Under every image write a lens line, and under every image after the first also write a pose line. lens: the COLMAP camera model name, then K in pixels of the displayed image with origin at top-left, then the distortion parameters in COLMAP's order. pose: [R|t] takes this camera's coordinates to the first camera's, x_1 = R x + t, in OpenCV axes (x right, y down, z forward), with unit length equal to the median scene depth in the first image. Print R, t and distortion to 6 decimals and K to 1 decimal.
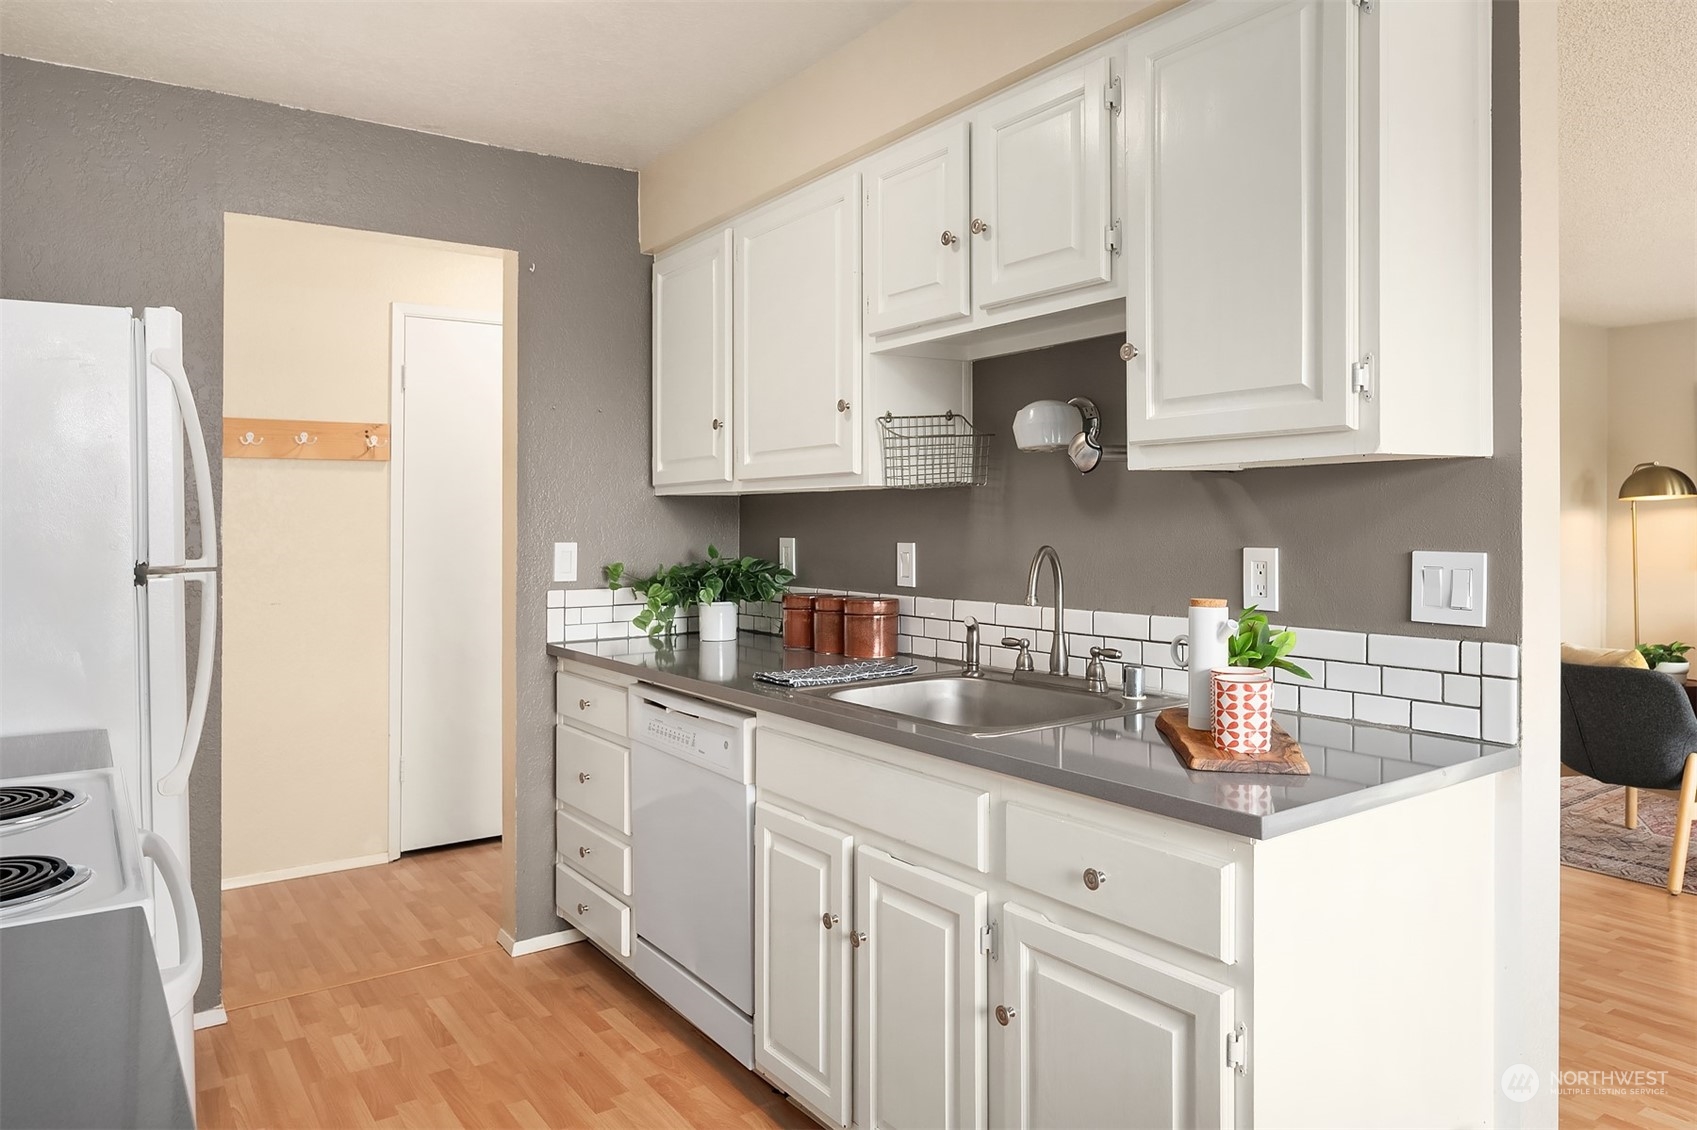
lens RADIAL K [[1105.5, 0, 851.2], [0, 1105.5, 533.9], [0, 0, 1]] dist [-0.042713, -0.001102]
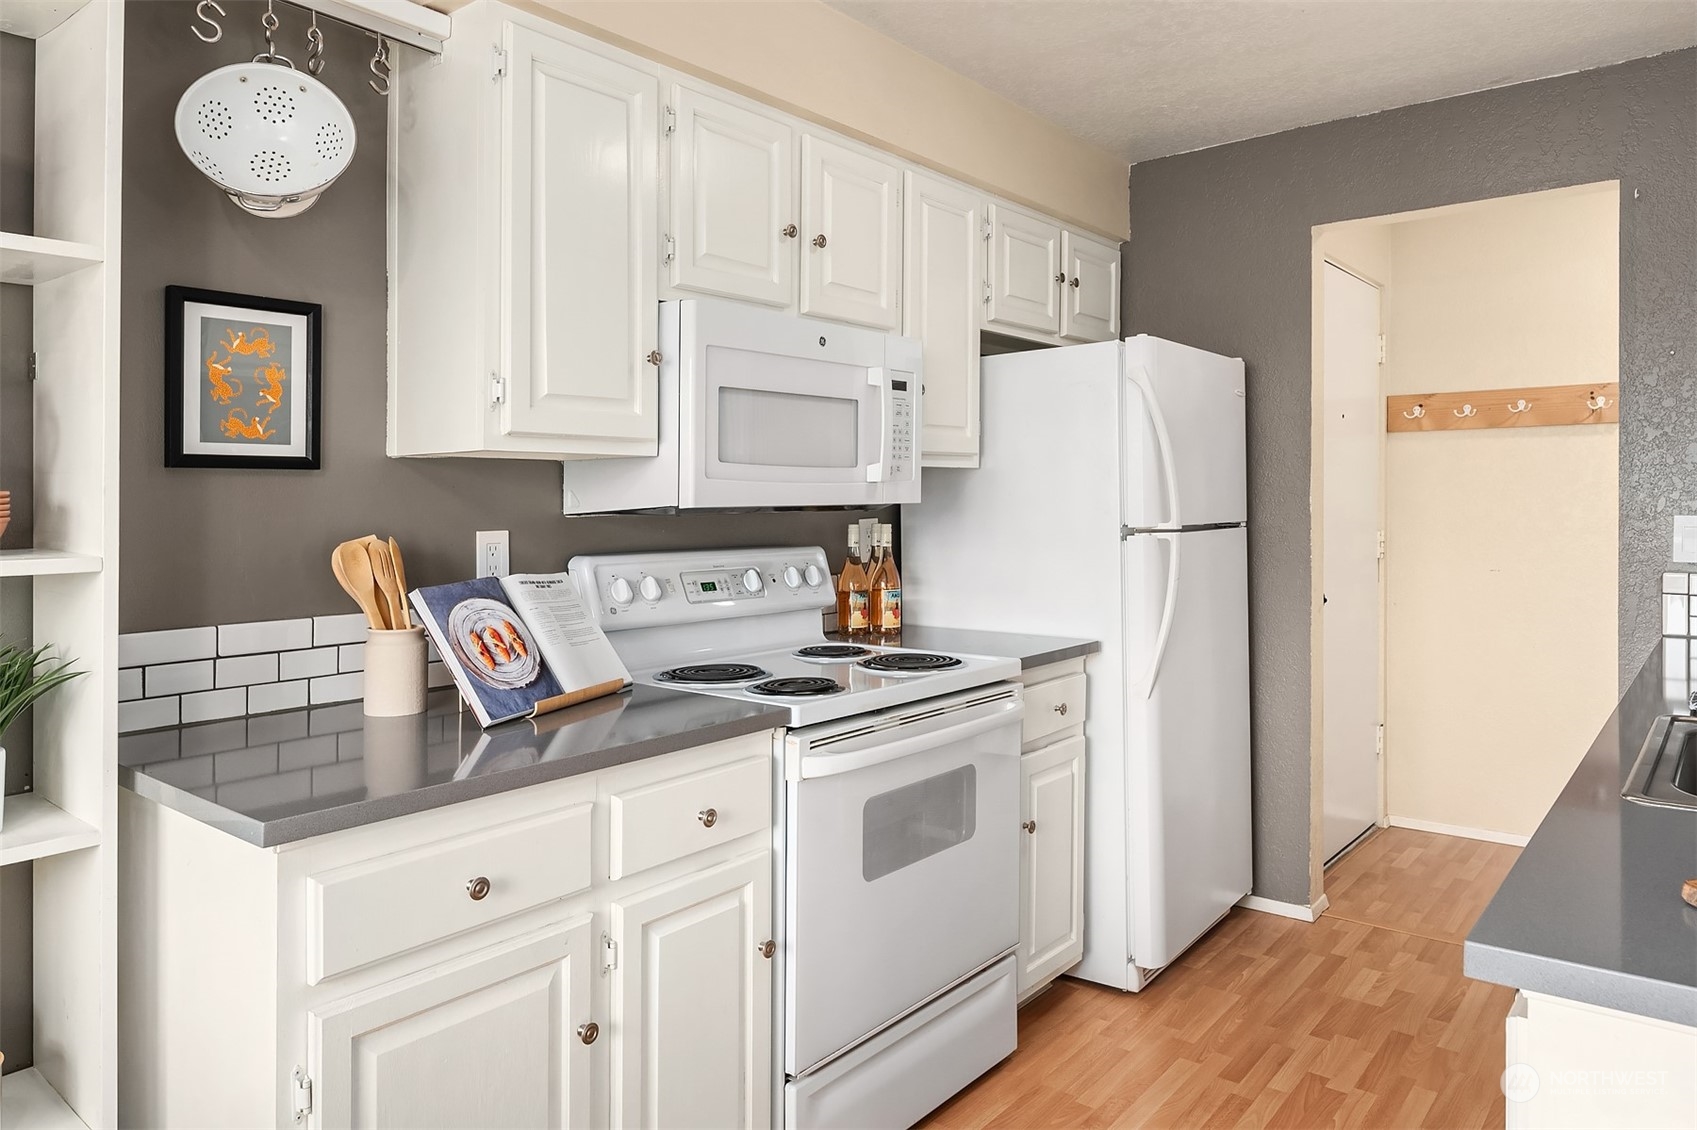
lens RADIAL K [[1102.7, 0, 854.9], [0, 1102.7, 498.2], [0, 0, 1]] dist [0.002297, -0.000169]
pose [[0.260014, 0.004669, -0.965594, 0.453314], [-0.002484, 0.999988, 0.004166, -0.008604], [0.965602, 0.001315, 0.260022, 0.220604]]
